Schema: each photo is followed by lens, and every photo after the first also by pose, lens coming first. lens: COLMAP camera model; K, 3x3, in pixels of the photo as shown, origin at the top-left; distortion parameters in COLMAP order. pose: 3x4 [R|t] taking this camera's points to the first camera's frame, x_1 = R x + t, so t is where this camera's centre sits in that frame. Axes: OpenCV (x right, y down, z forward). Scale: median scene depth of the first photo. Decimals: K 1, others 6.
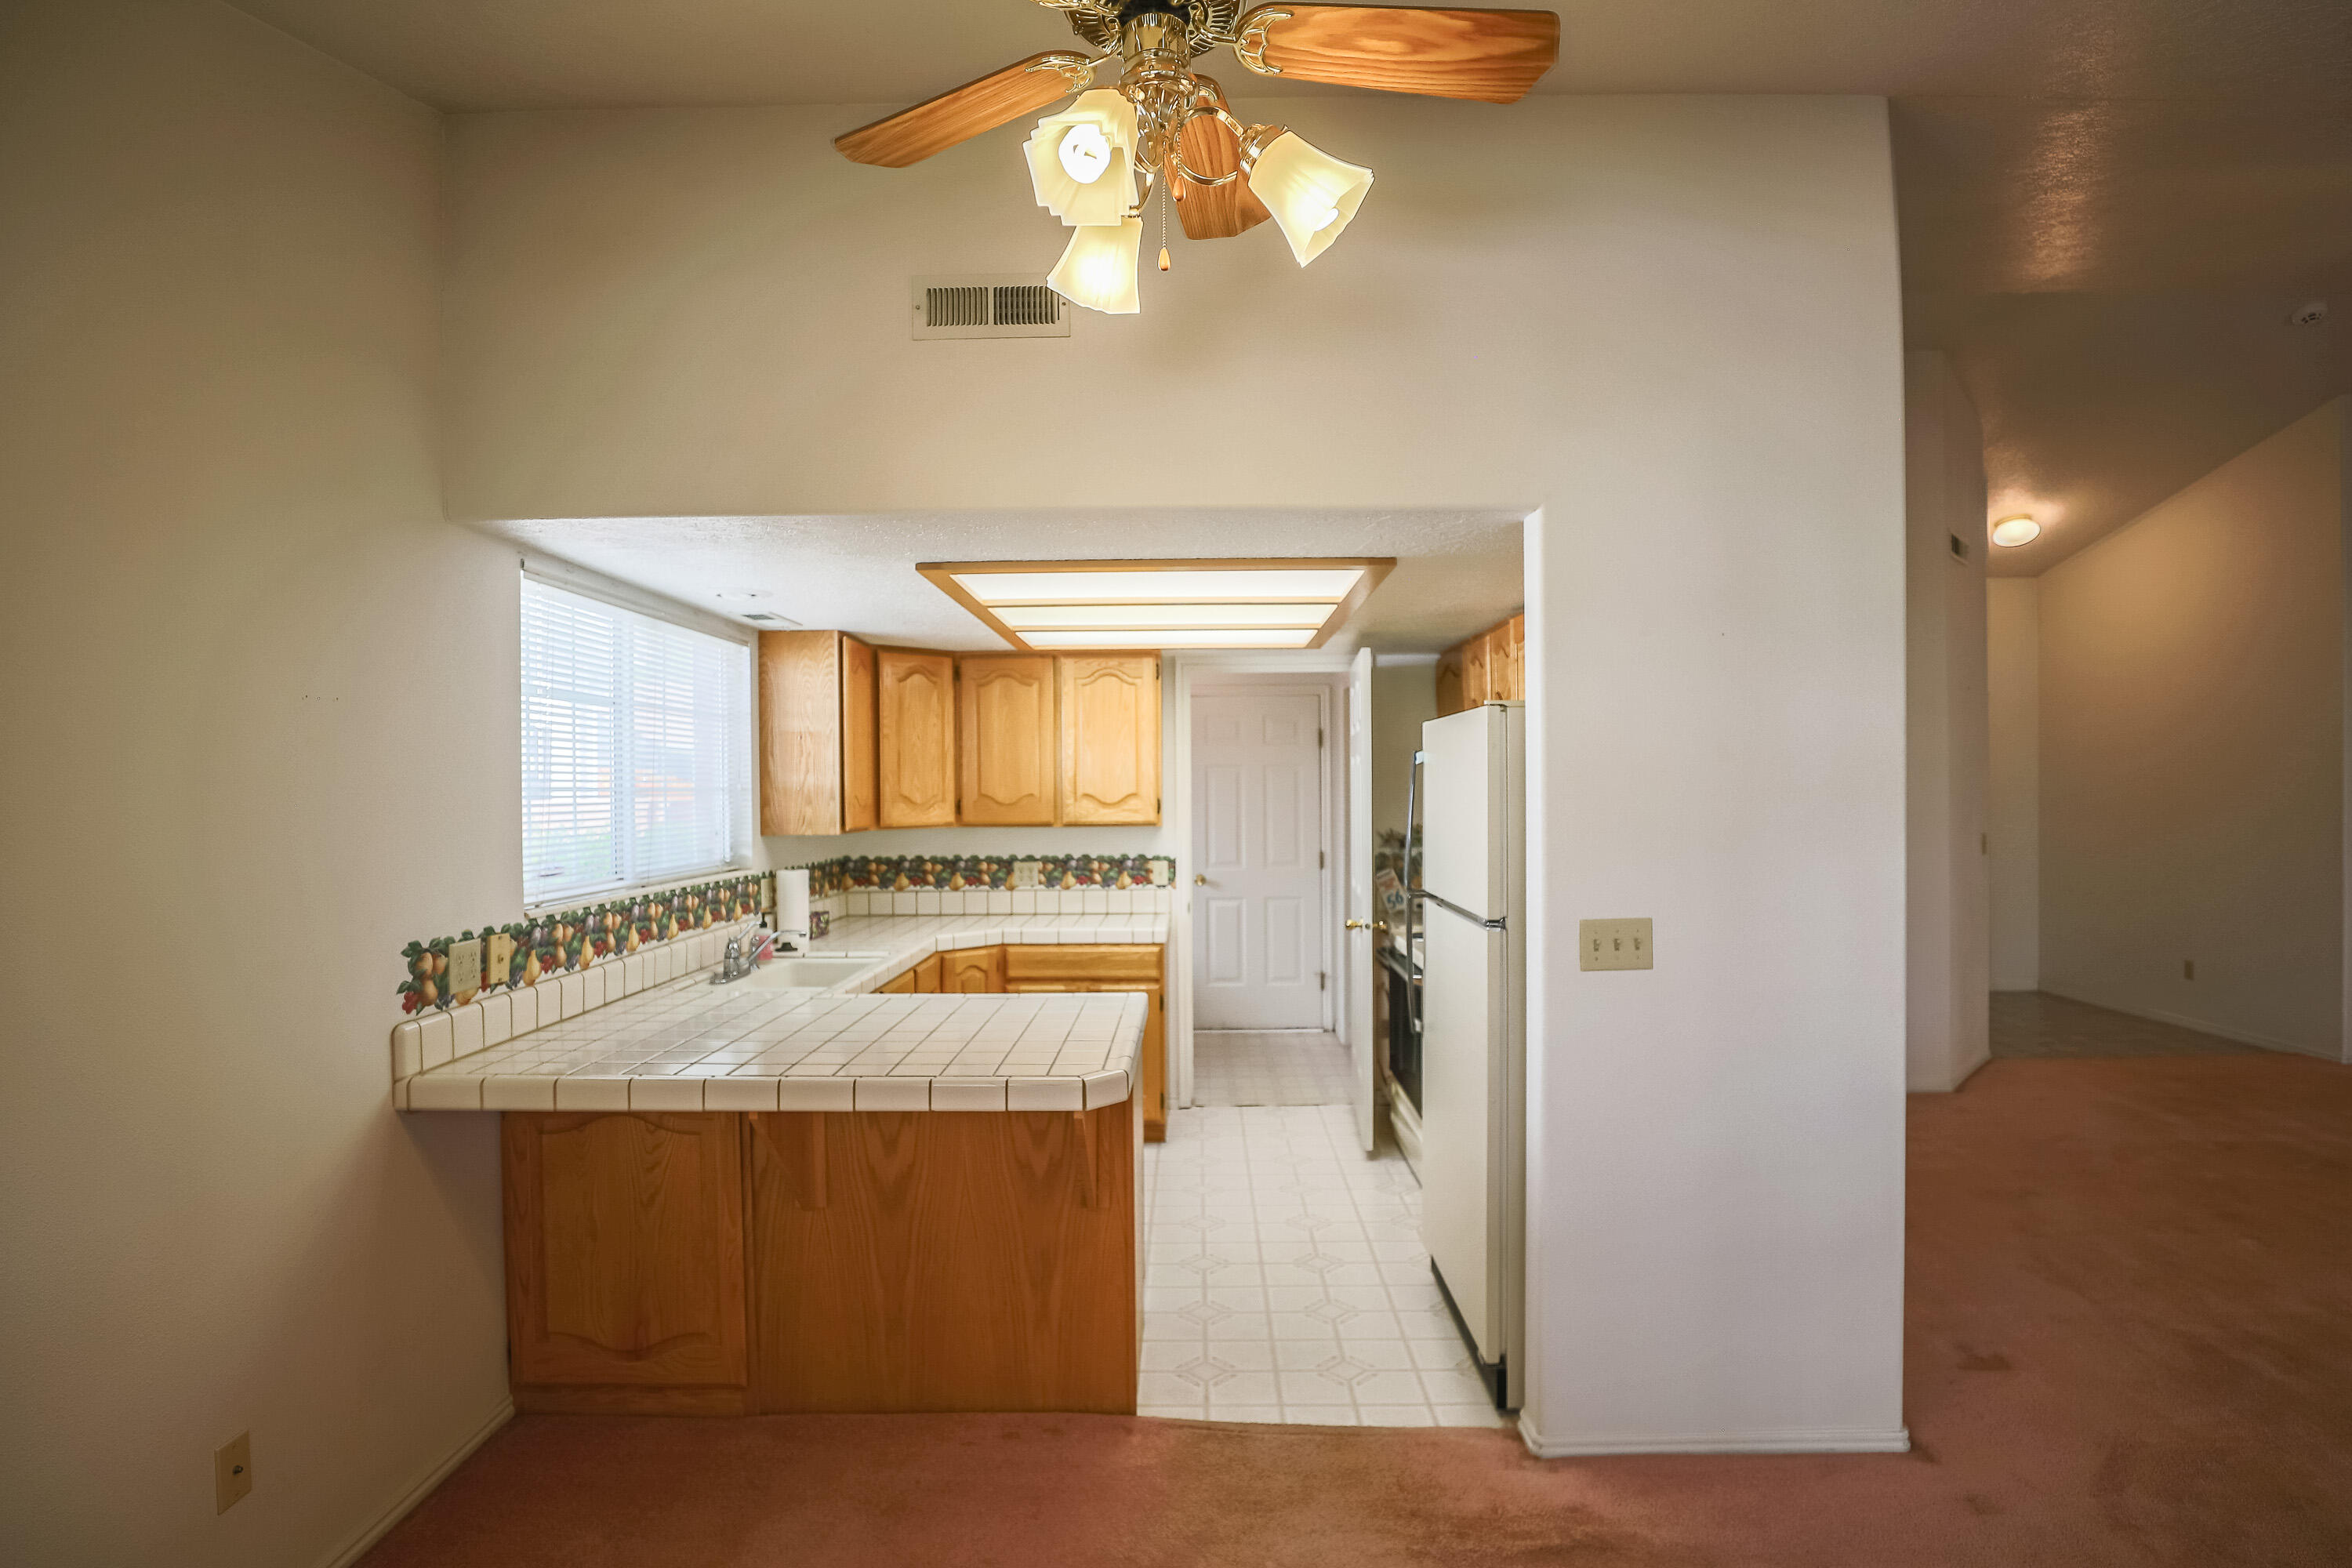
lens RADIAL K [[1130.6, 0, 1197.4], [0, 1130.6, 778.3], [0, 0, 1]] dist [-0.033783, 0.007595]
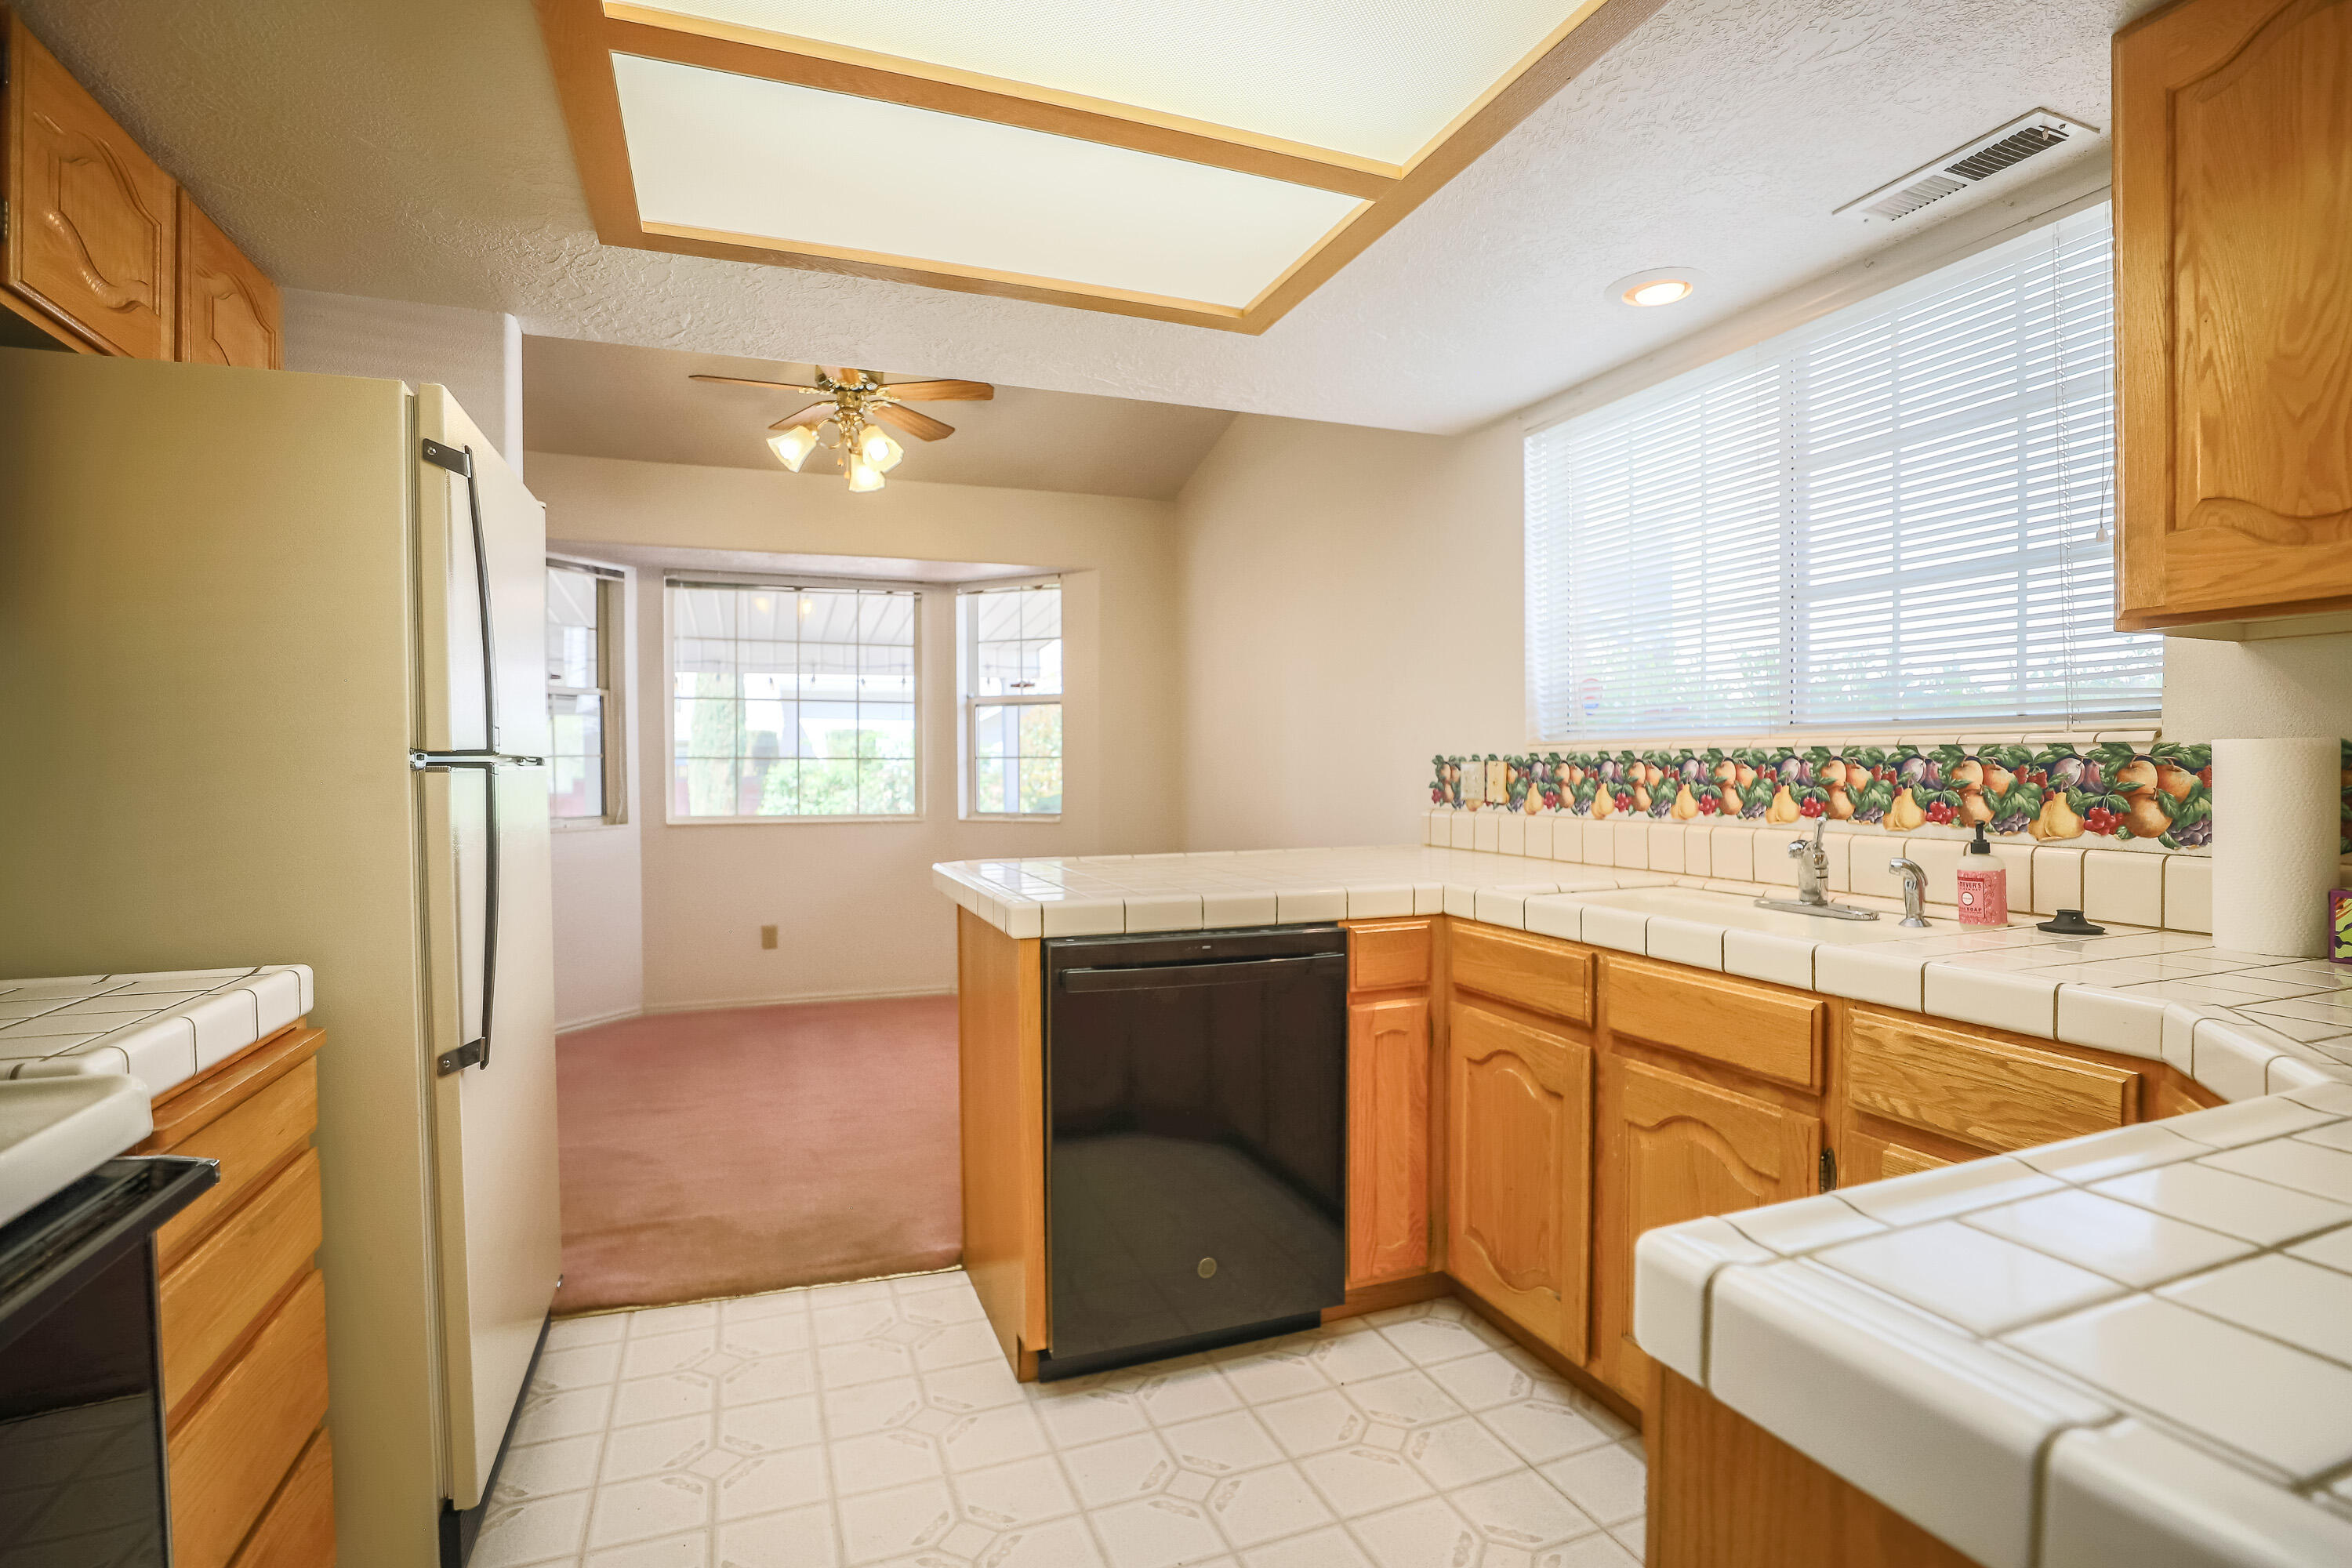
lens RADIAL K [[1130.6, 0, 1179.6], [0, 1130.6, 790.2], [0, 0, 1]] dist [-0.033783, 0.007595]
pose [[-0.903862, 0.231302, -0.359906, 0.081762], [0.209955, 0.972796, 0.097912, -0.011939], [0.372762, 0.012935, -0.927837, 1.800643]]
